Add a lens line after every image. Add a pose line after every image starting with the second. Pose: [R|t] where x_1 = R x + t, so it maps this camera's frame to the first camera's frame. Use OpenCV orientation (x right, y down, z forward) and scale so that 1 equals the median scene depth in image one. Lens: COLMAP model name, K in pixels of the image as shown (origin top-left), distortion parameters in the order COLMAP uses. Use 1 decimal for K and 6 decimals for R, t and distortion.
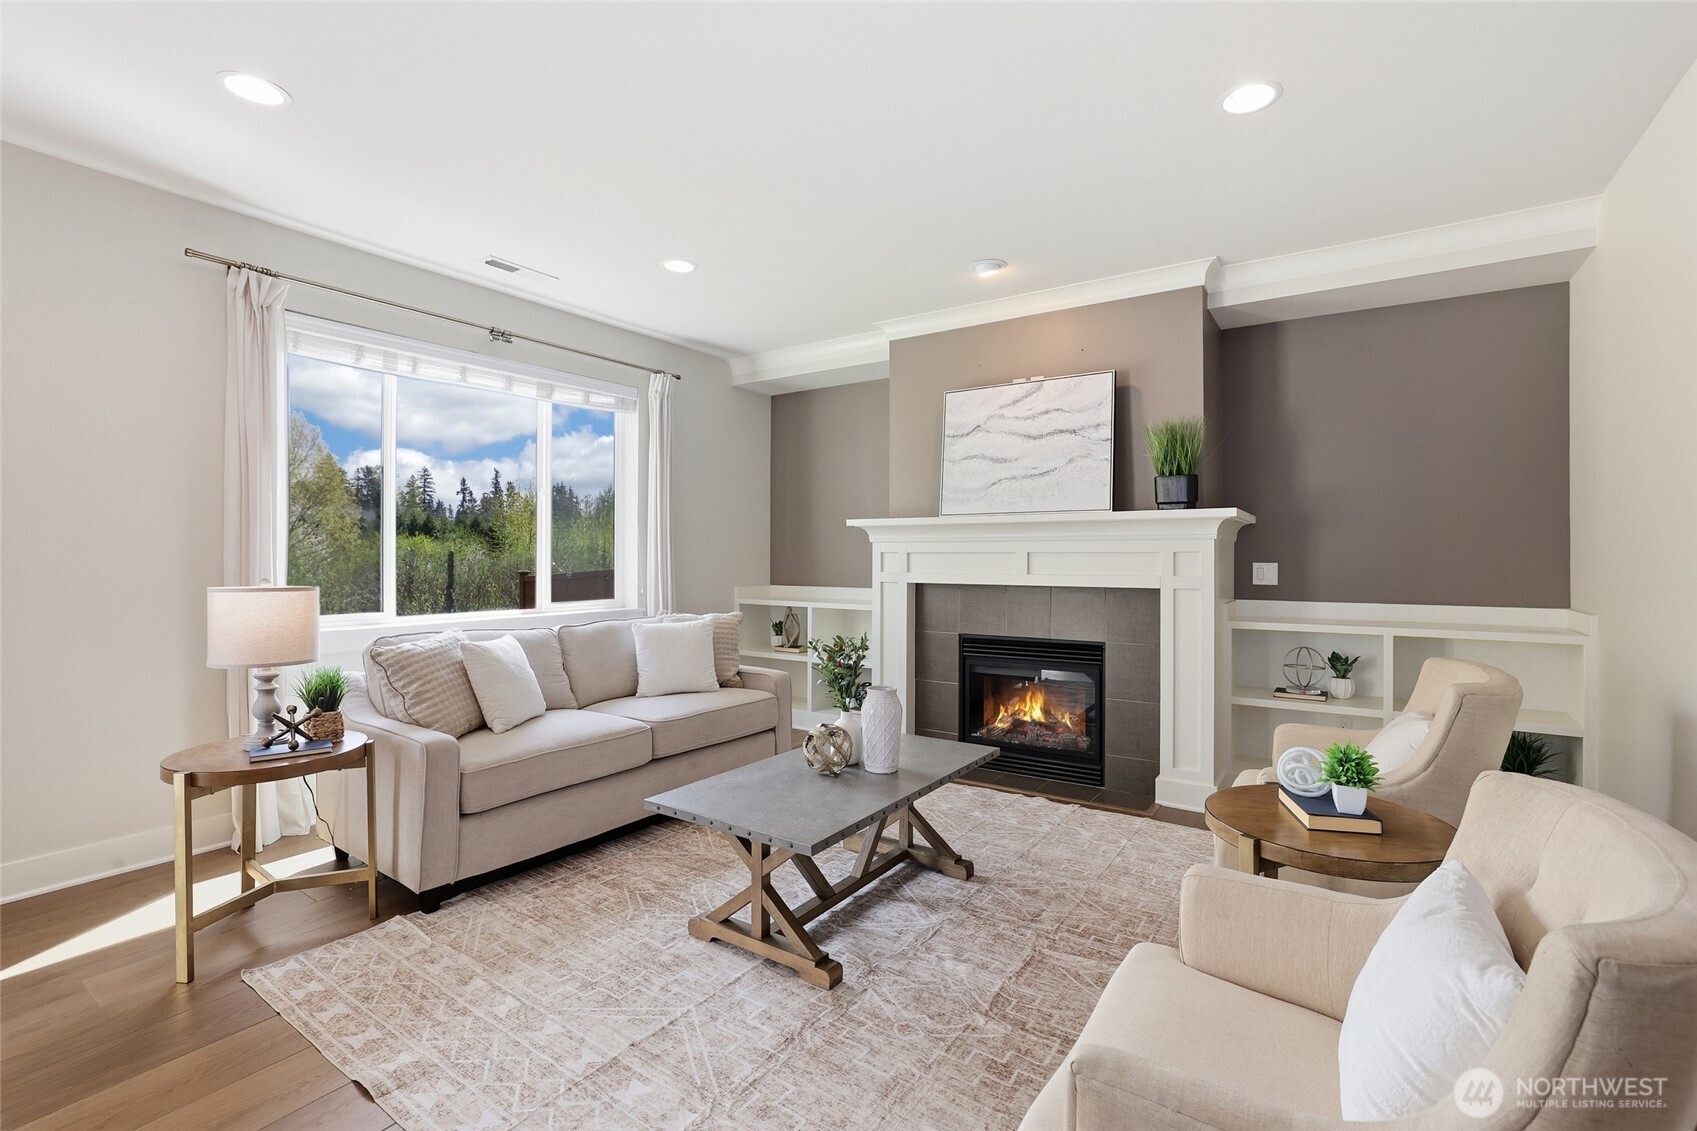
lens RADIAL K [[752.0, 0, 844.3], [0, 752.0, 555.6], [0, 0, 1]] dist [-0.015844, 0.000719]
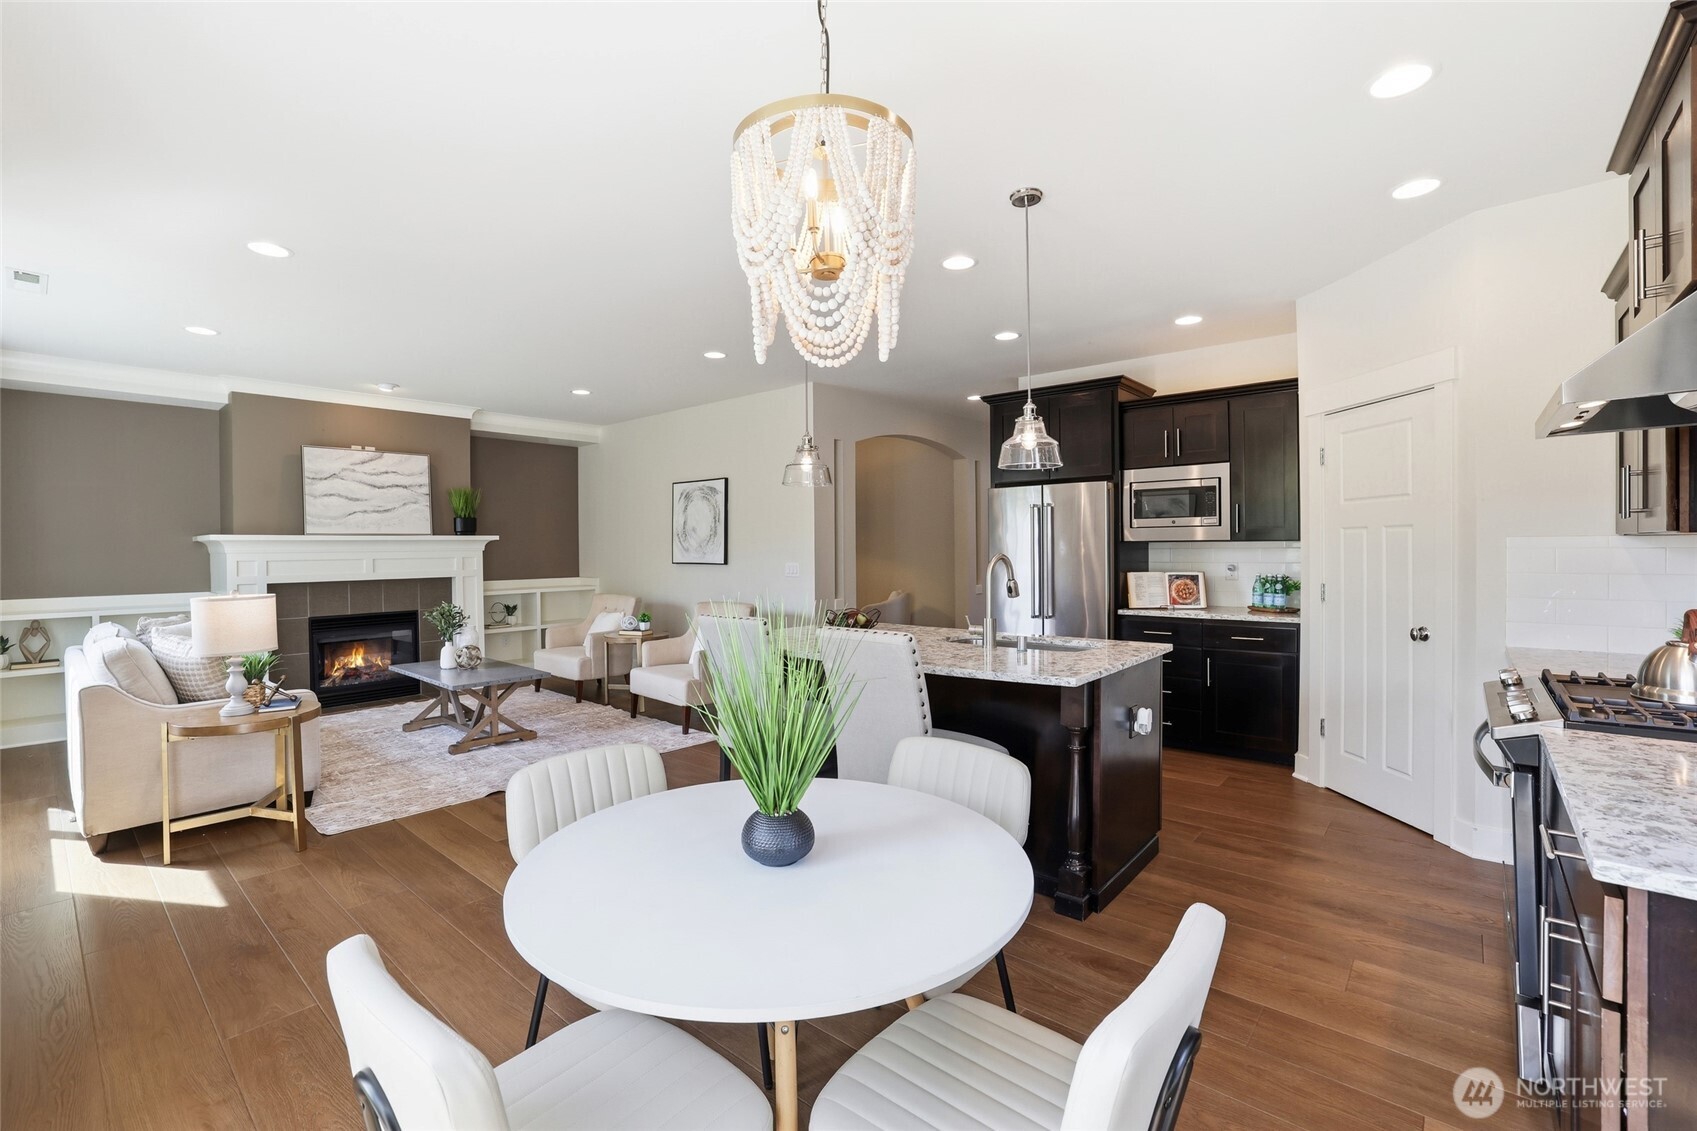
lens RADIAL K [[752.0, 0, 853.3], [0, 752.0, 553.7], [0, 0, 1]] dist [-0.015844, 0.000719]
pose [[0.089704, -0.013473, 0.995877, -1.402381], [0.007574, 0.999889, 0.012845, -0.031690], [-0.995940, 0.006390, 0.089796, -0.170944]]
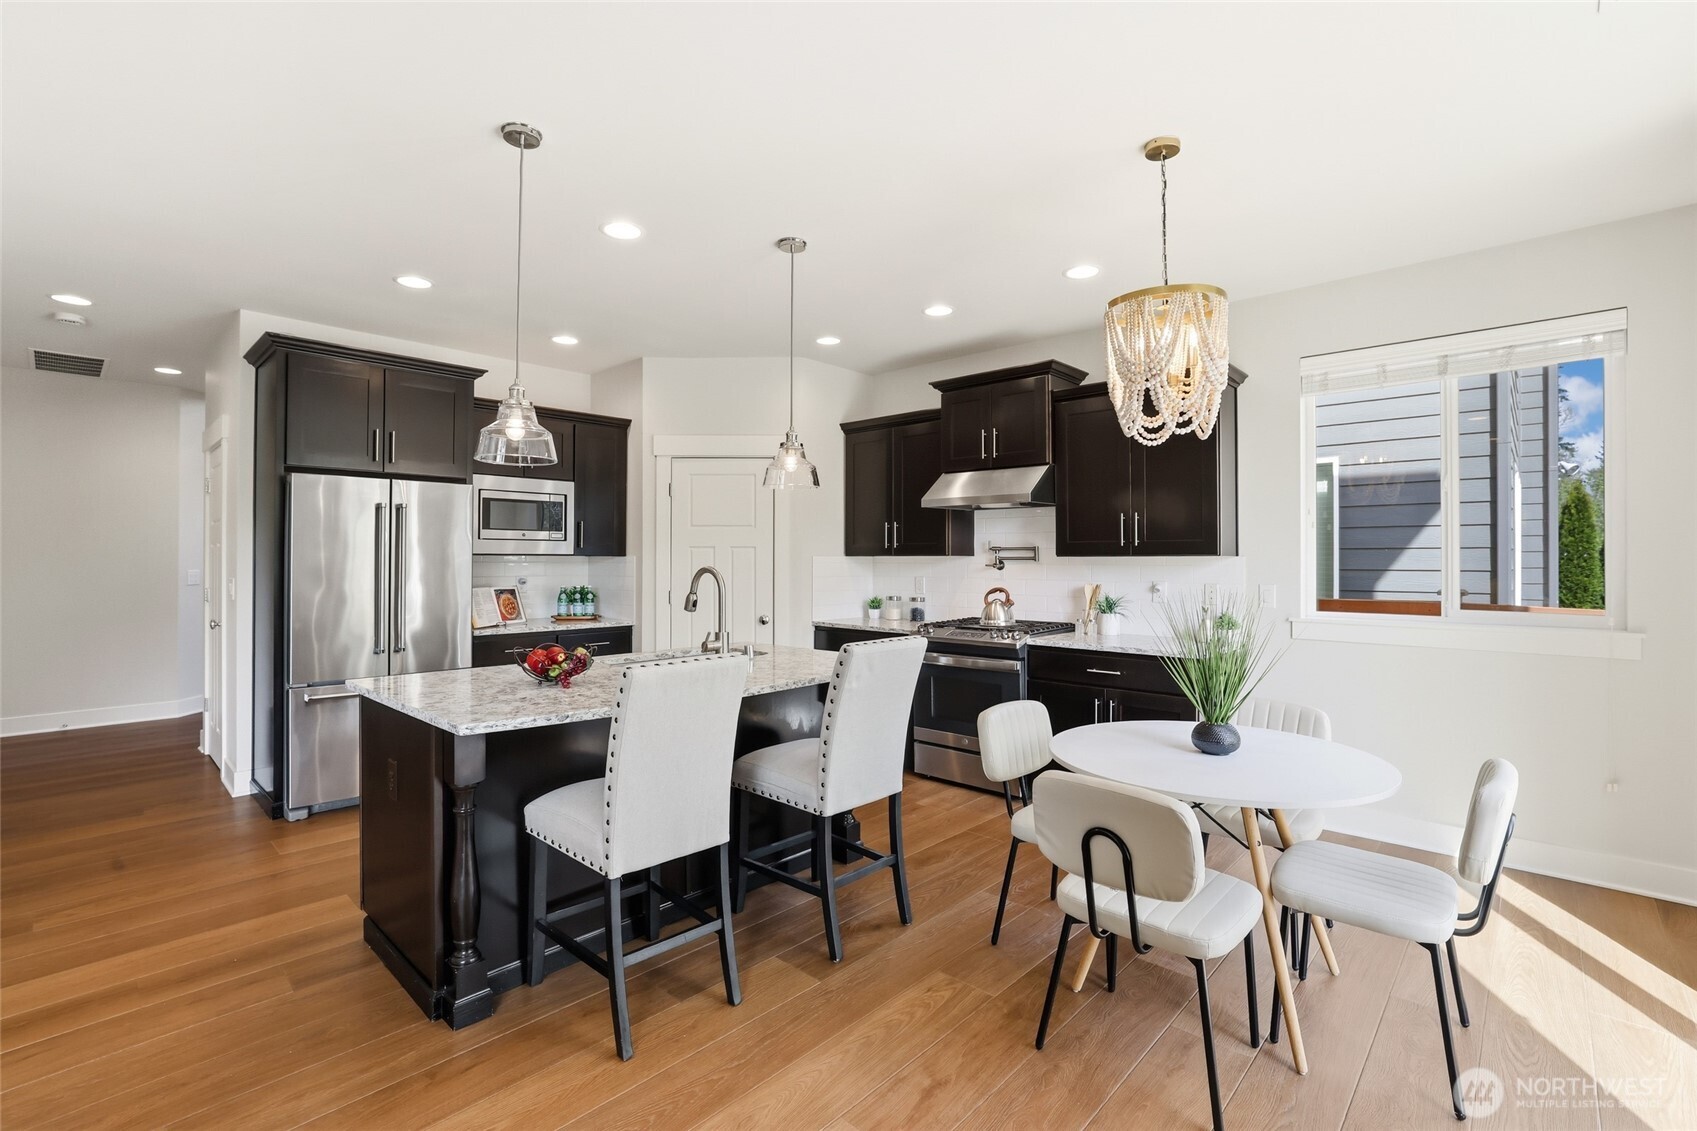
lens RADIAL K [[752.0, 0, 823.3], [0, 752.0, 562.0], [0, 0, 1]] dist [-0.015844, 0.000719]
pose [[-0.988853, -0.005954, 0.148776, -0.717793], [-0.005858, 0.999982, 0.001086, -0.023884], [-0.148779, 0.000202, -0.988870, 0.611513]]
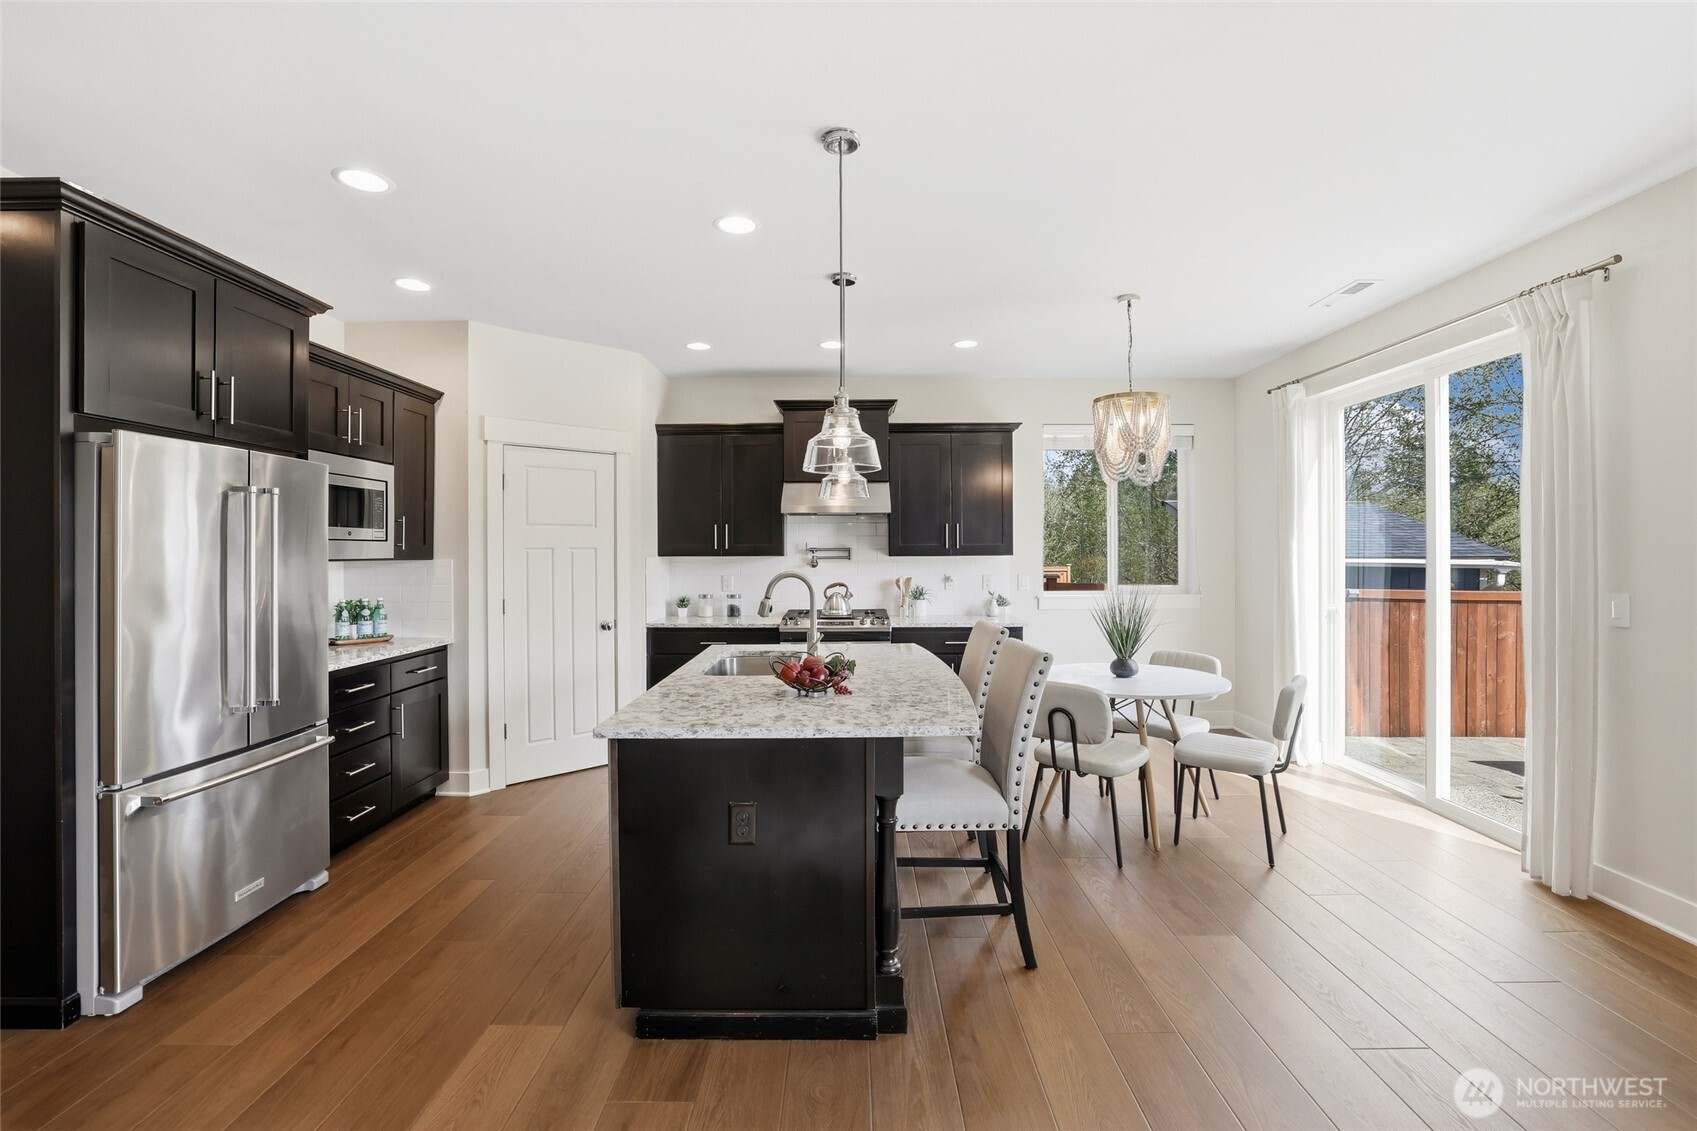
lens RADIAL K [[752.0, 0, 823.0], [0, 752.0, 554.0], [0, 0, 1]] dist [-0.015844, 0.000719]
pose [[-0.835147, 0.003097, -0.550018, 0.028500], [0.005231, 0.999984, -0.002311, -0.034323], [0.550002, -0.004807, -0.835150, 0.540127]]
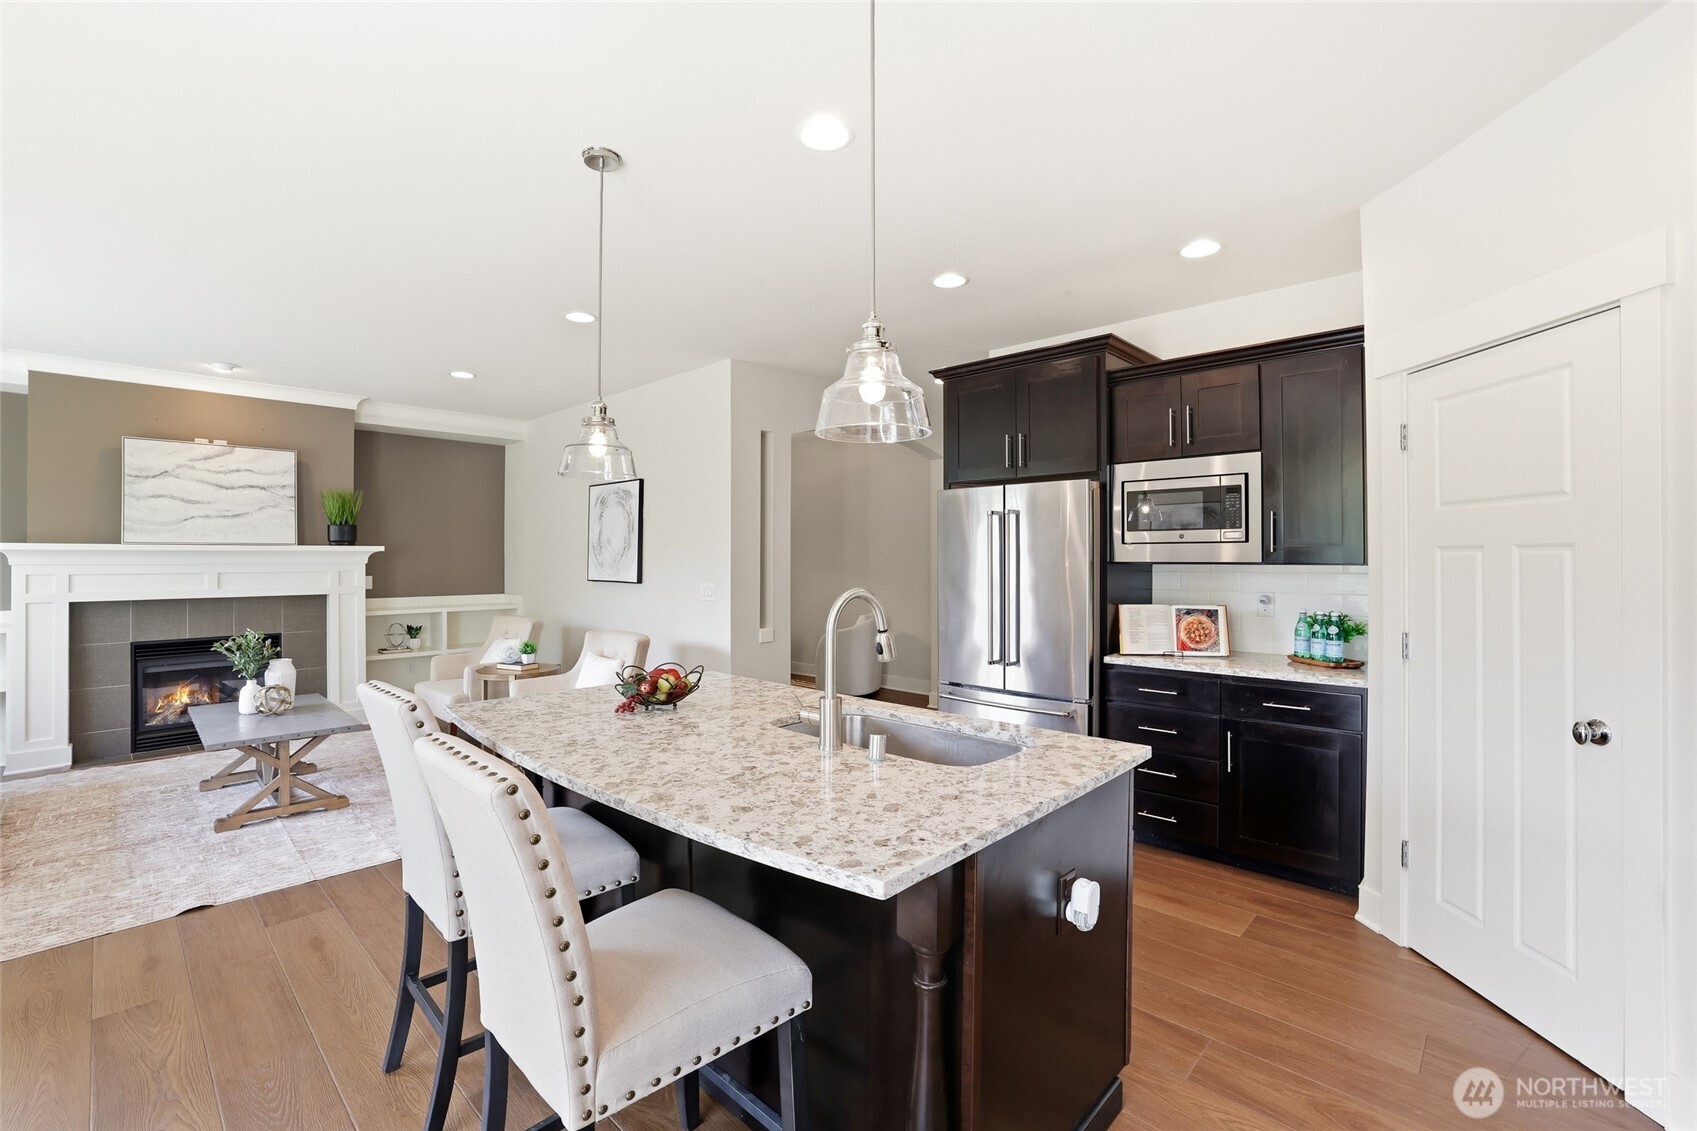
lens RADIAL K [[739.3, 0, 853.2], [0, 739.3, 555.3], [0, 0, 1]] dist [-0.017277, 0.005682]
pose [[0.142422, 0.000415, 0.989806, -1.001910], [-0.001332, 0.999999, -0.000228, -0.041643], [-0.989805, -0.001286, 0.142422, -0.342823]]
